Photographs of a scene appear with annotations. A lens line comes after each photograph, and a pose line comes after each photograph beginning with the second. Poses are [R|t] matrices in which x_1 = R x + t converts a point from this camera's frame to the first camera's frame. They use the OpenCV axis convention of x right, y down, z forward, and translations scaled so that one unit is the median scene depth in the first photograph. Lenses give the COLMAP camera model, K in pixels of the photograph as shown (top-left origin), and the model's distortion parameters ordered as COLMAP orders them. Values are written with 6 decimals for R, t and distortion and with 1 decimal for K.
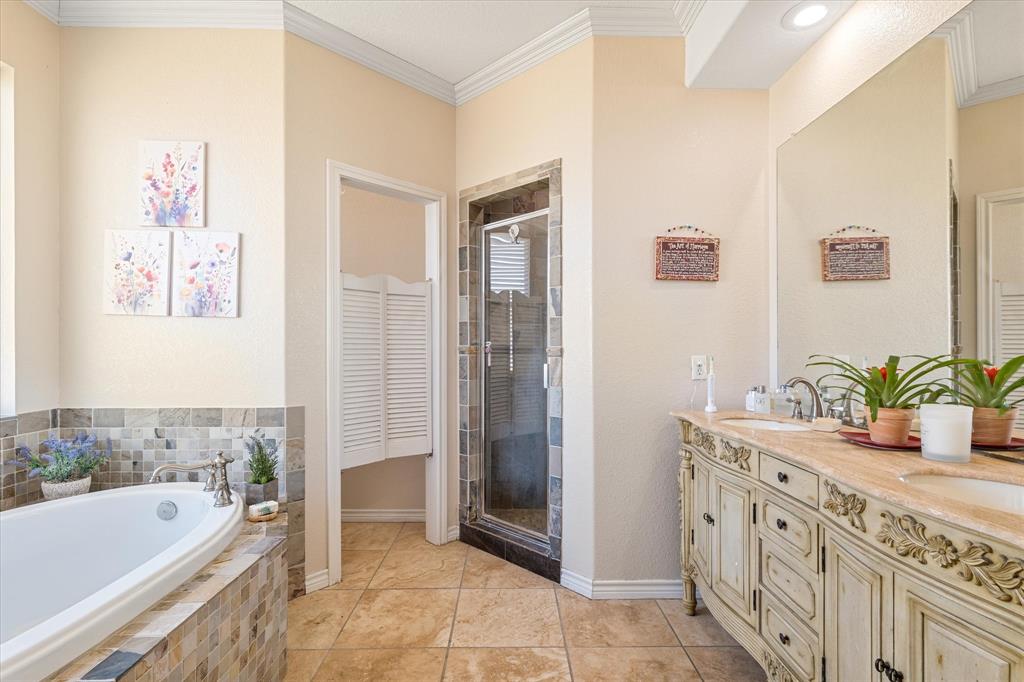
lens RADIAL K [[482.4, 0, 513.9], [0, 482.4, 344.8], [0, 0, 1]] dist [0.004748, 0.000627]
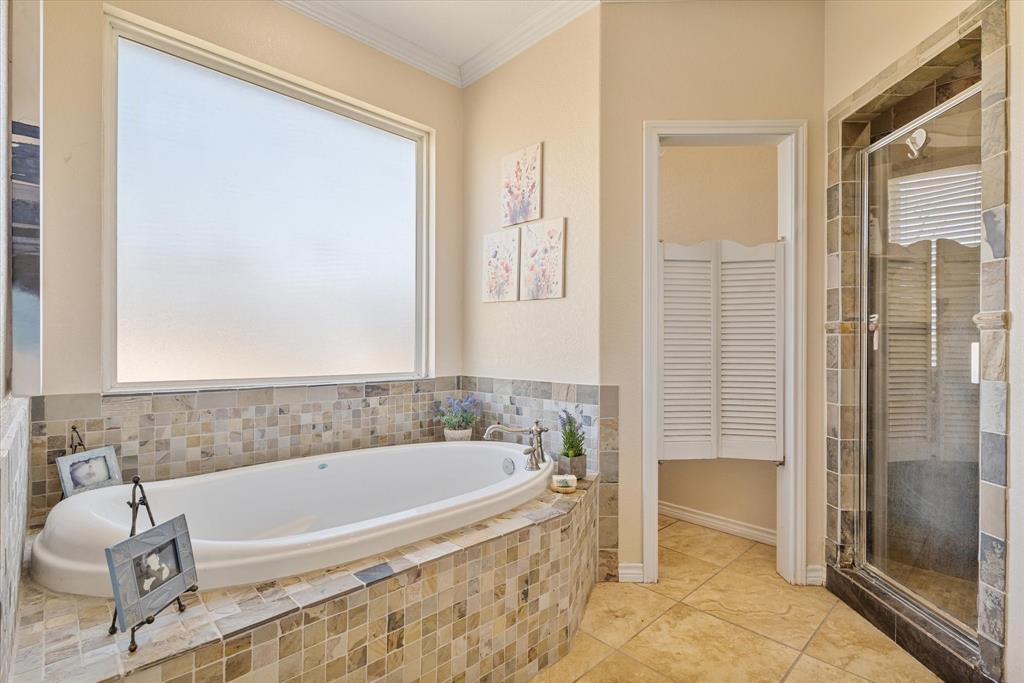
lens RADIAL K [[482.4, 0, 512.2], [0, 482.4, 343.9], [0, 0, 1]] dist [0.004748, 0.000627]
pose [[0.685785, -0.000860, -0.727804, 0.116298], [0.001734, 0.999998, 0.000452, 0.042067], [0.727802, -0.001572, 0.685785, 0.184728]]
